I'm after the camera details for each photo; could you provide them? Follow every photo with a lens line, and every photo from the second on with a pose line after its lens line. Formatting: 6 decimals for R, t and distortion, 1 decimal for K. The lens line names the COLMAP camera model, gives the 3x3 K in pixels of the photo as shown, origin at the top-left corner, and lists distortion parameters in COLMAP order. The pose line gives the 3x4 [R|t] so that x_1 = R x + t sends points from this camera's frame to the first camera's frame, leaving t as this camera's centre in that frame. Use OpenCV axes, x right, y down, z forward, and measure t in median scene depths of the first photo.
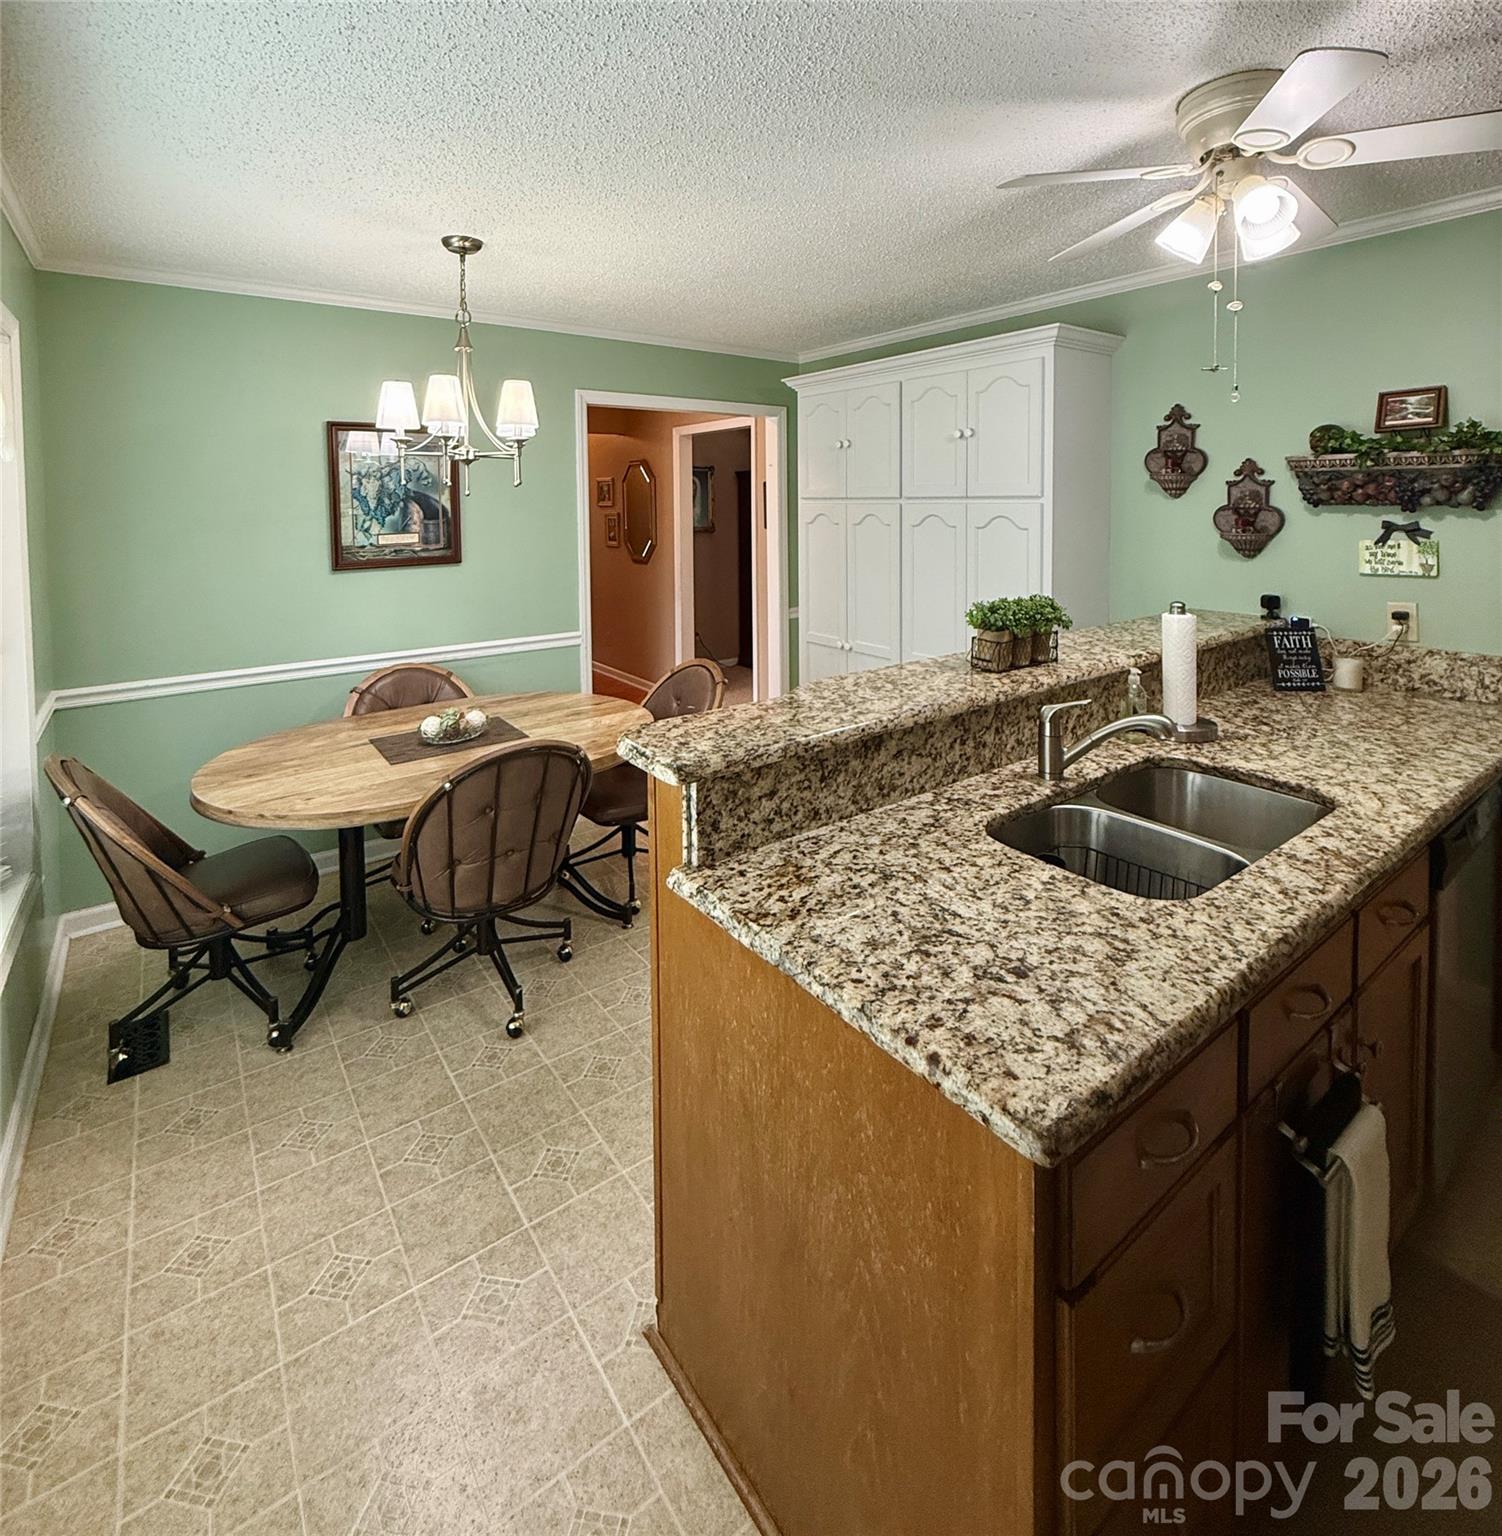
lens RADIAL K [[795.0, 0, 747.6], [0, 795.0, 531.9], [0, 0, 1]] dist [-0.009792, 0.003918]
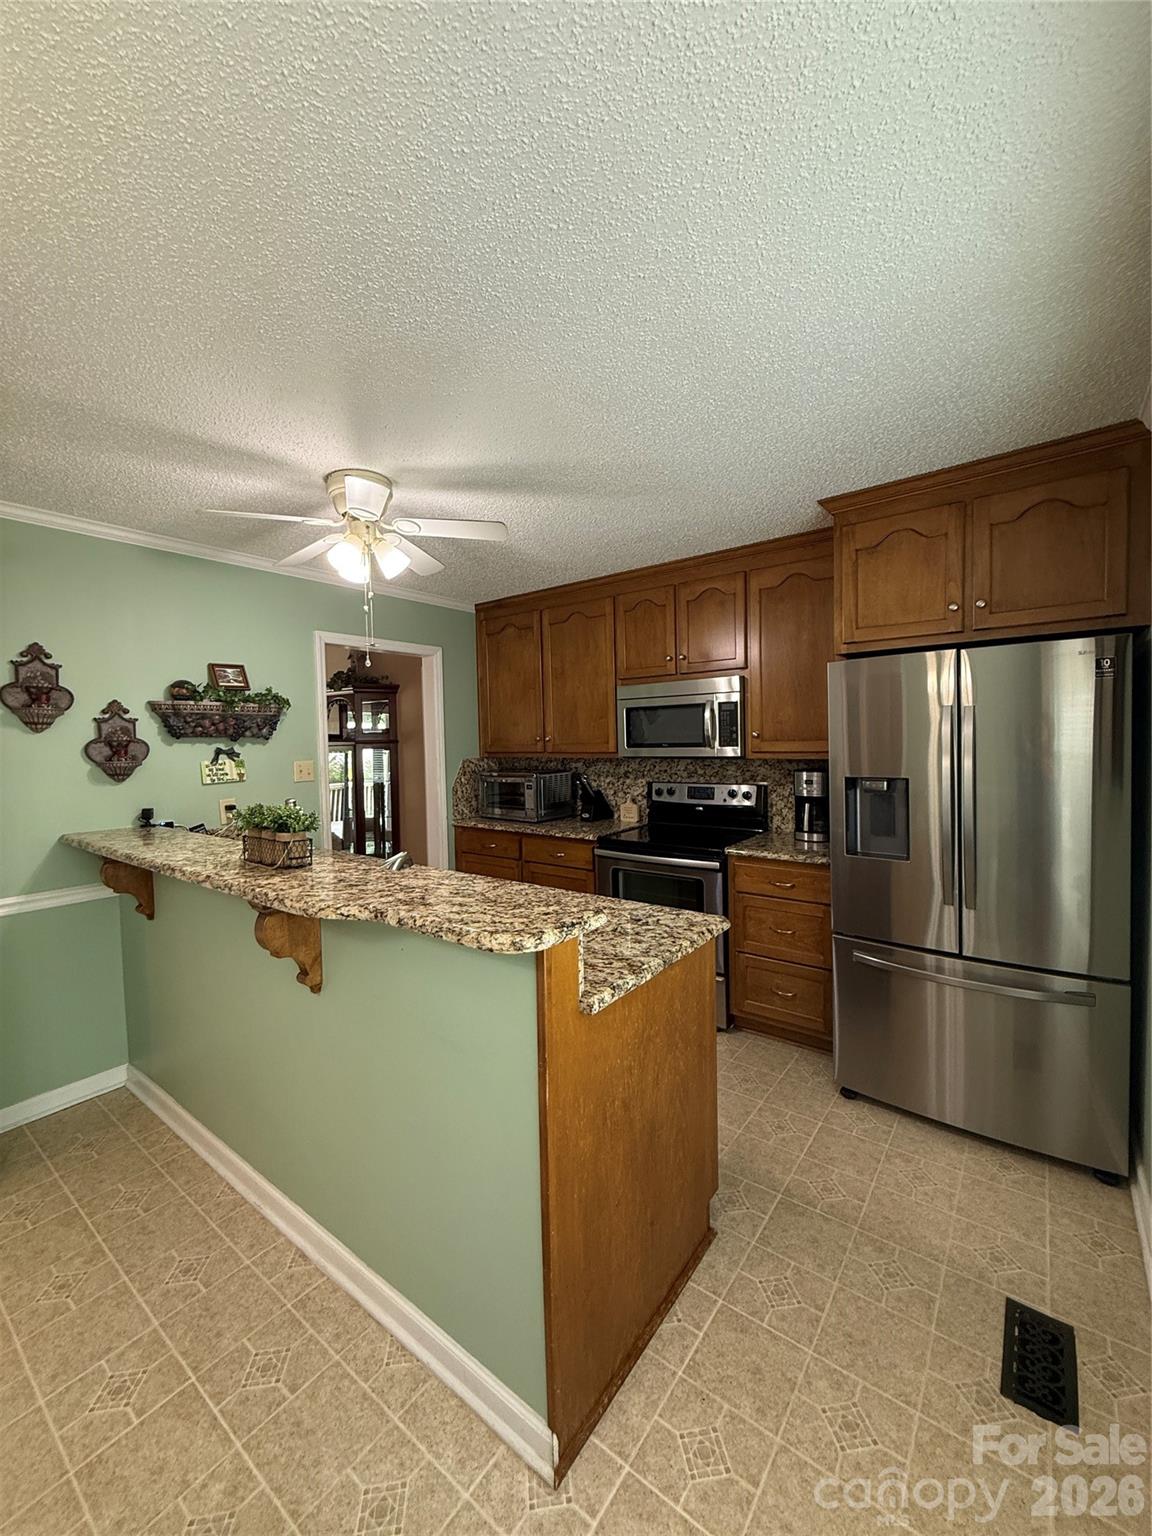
lens RADIAL K [[611.4, 0, 579.0], [0, 611.4, 761.4], [0, 0, 1]] dist [-0.001617, 0.000364]
pose [[-0.289487, -0.019725, 0.956979, -0.795309], [0.062018, 0.997300, 0.039316, 0.014700], [-0.955171, 0.070731, -0.287483, 1.017154]]
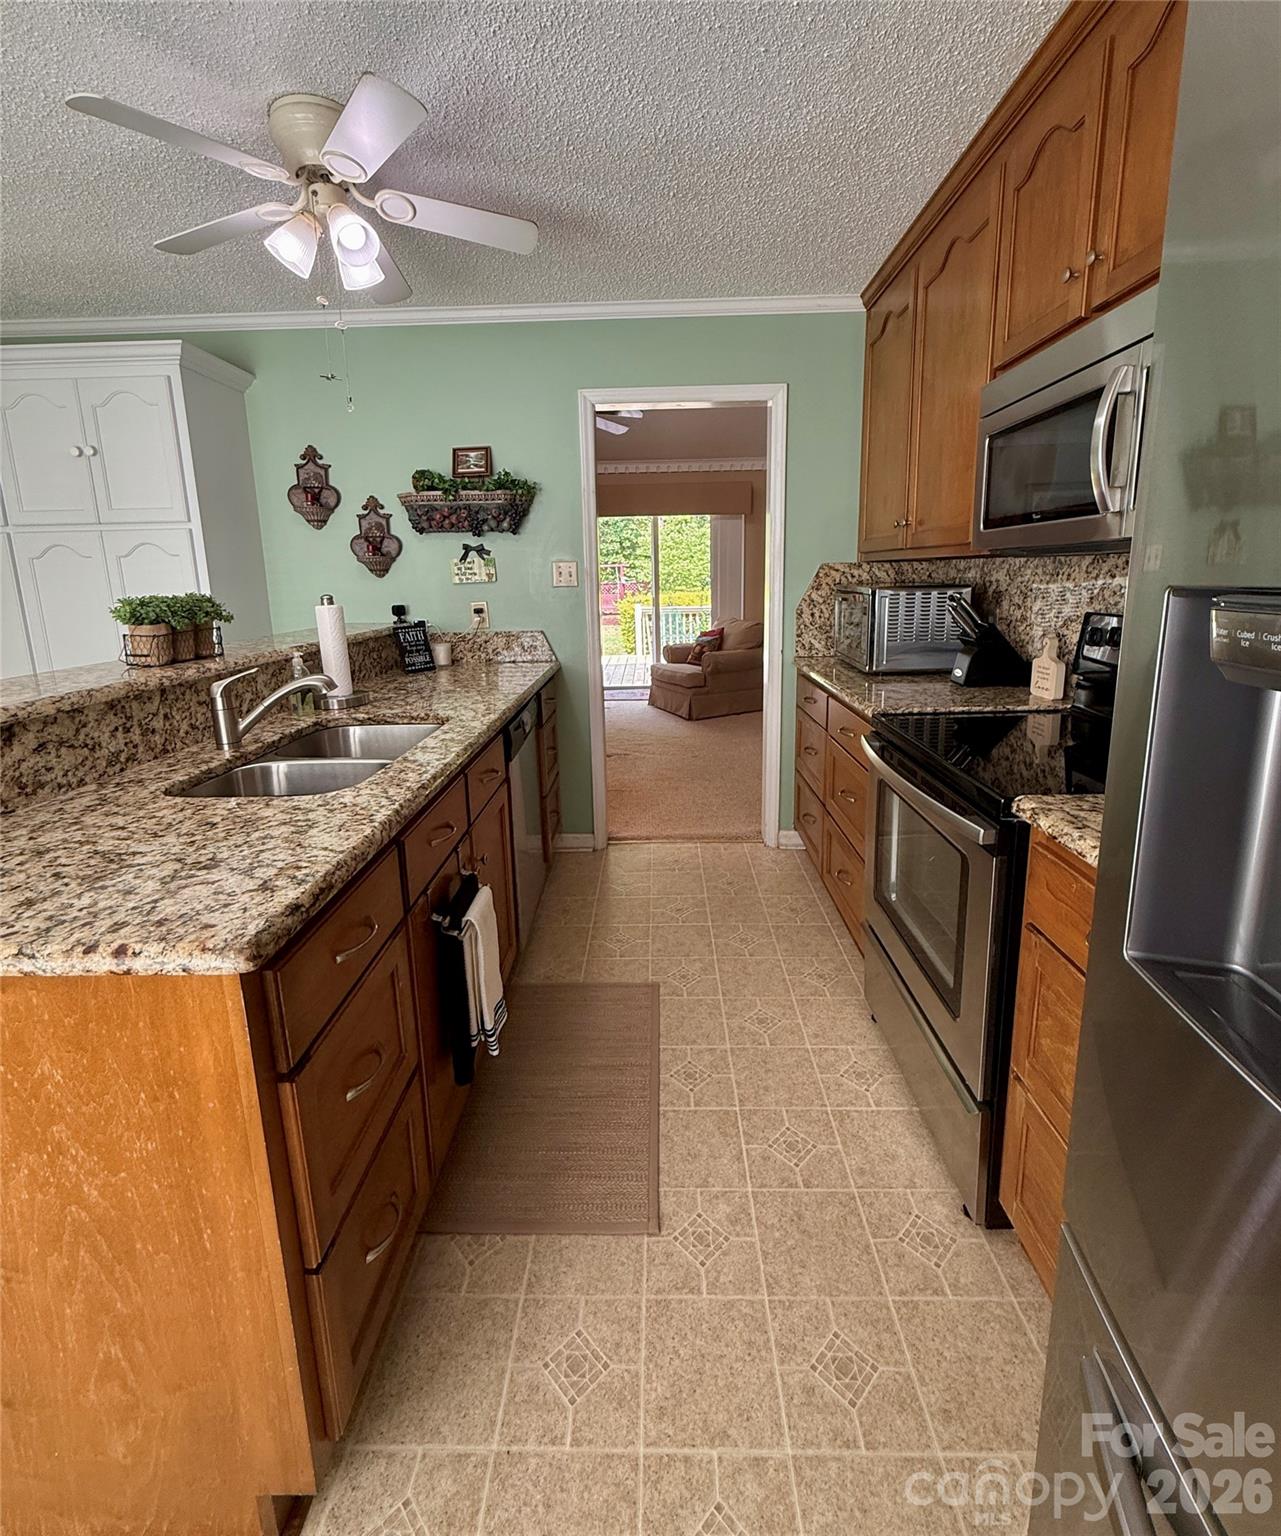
lens RADIAL K [[681.3, 0, 638.6], [0, 681.3, 707.0], [0, 0, 1]] dist [0.001604, 0.000122]
pose [[0.608447, -0.155214, 0.778268, 0.007985], [0.046160, 0.985949, 0.160545, 0.139611], [-0.792251, -0.061759, 0.607062, -0.000890]]
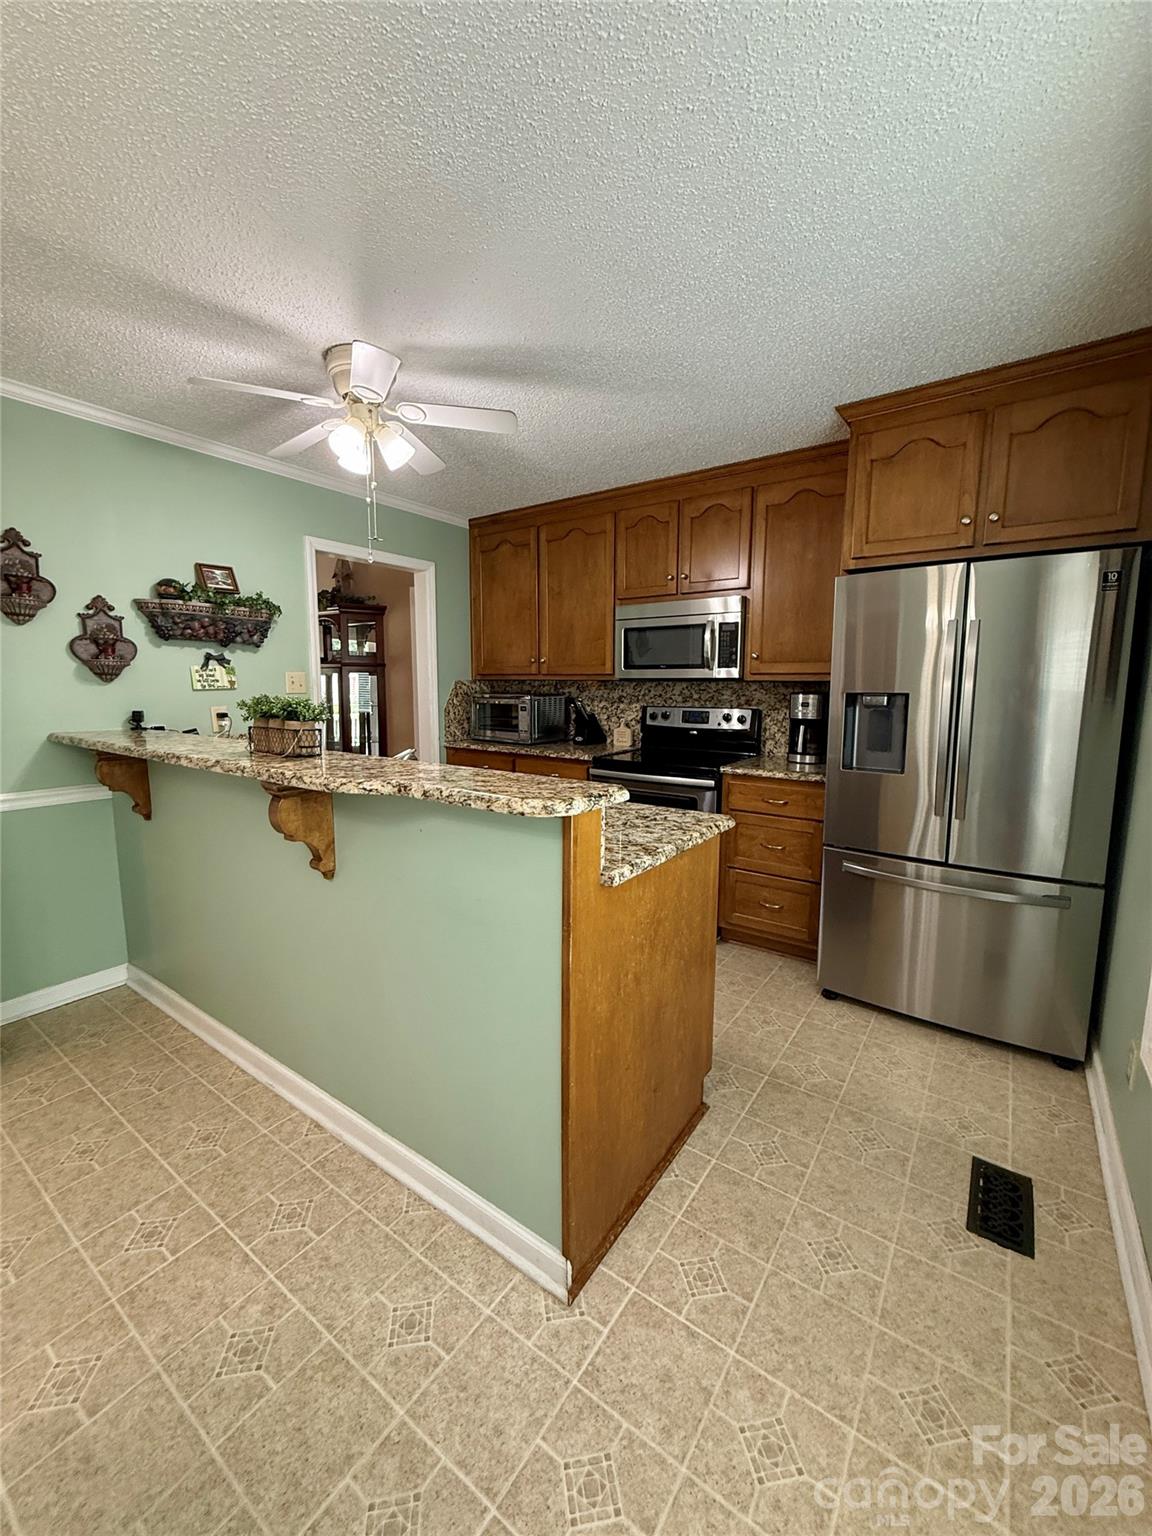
lens RADIAL K [[611.4, 0, 579.6], [0, 611.4, 761.5], [0, 0, 1]] dist [-0.001617, 0.000364]
pose [[-0.322757, -0.111155, 0.939932, -0.783955], [0.035719, 0.990942, 0.129453, 0.098778], [-0.945808, 0.075356, -0.315863, 1.082089]]
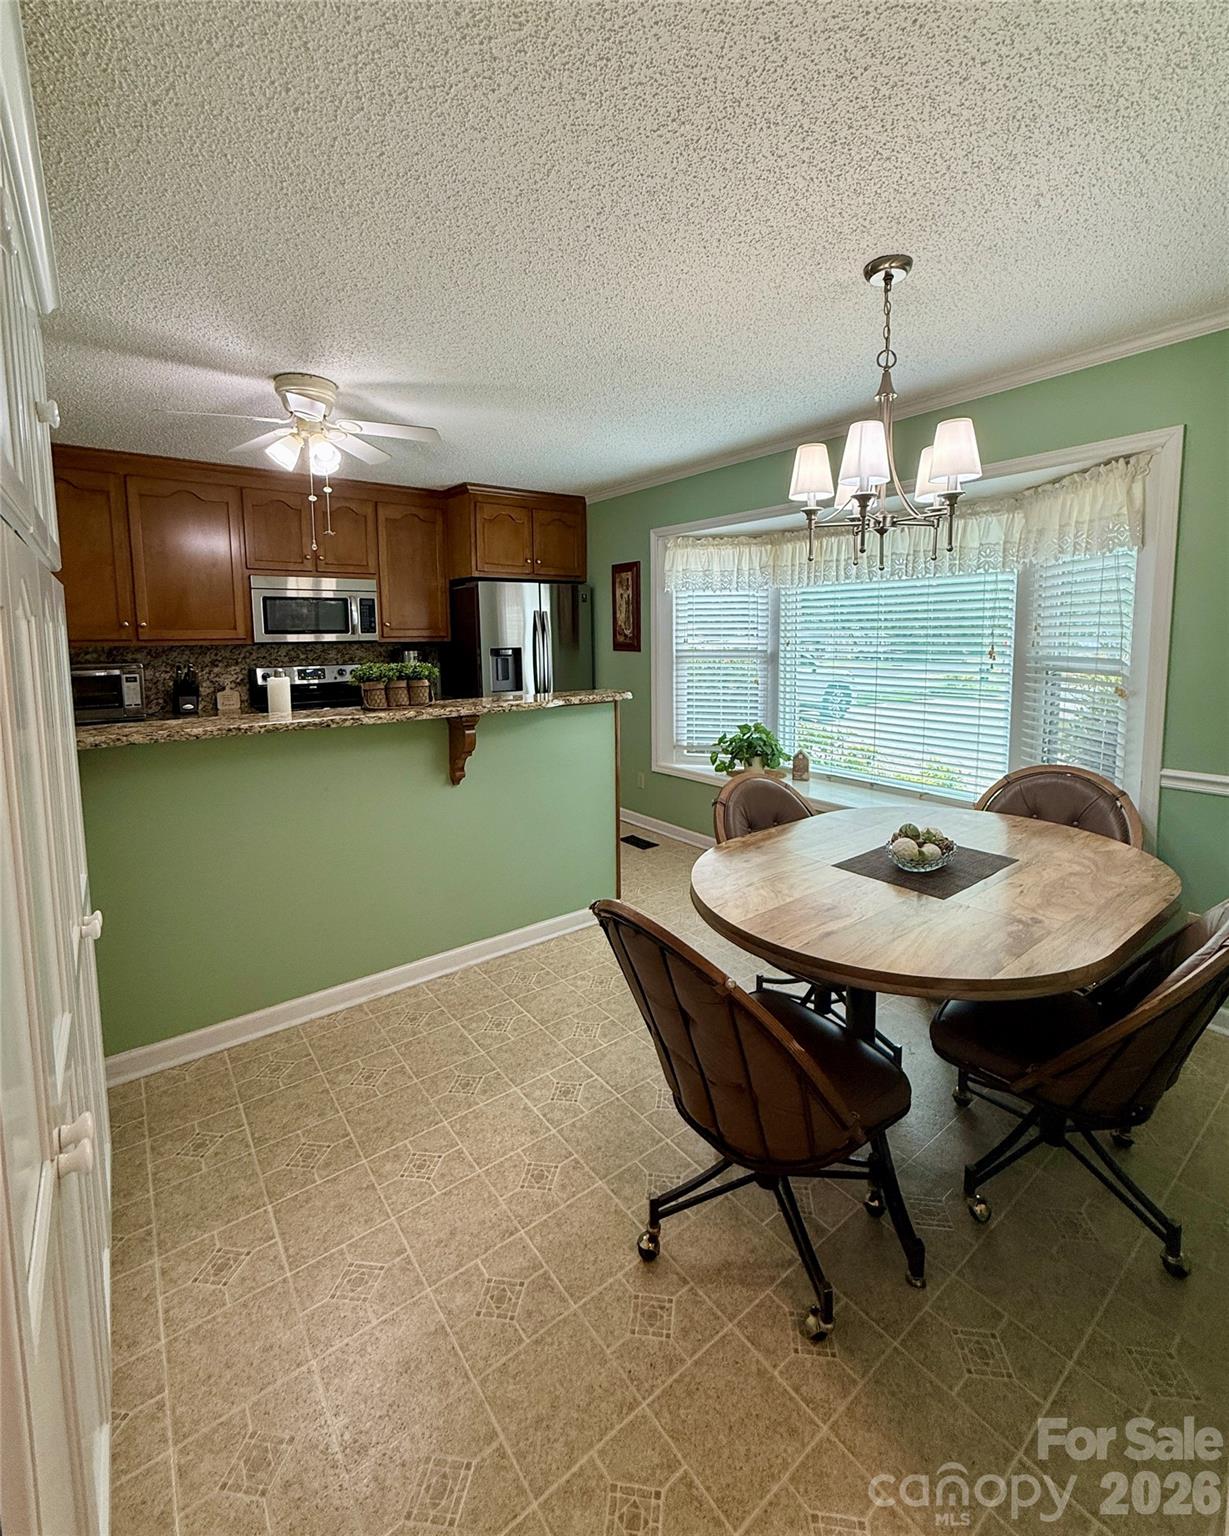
lens RADIAL K [[678.7, 0, 618.2], [0, 678.7, 688.8], [0, 0, 1]] dist [0.013398, 0.000232]
pose [[-0.999491, 0.023757, -0.021274, -0.060730], [0.020937, 0.992041, 0.124159, -0.025083], [0.024054, 0.123651, -0.992034, 2.839941]]
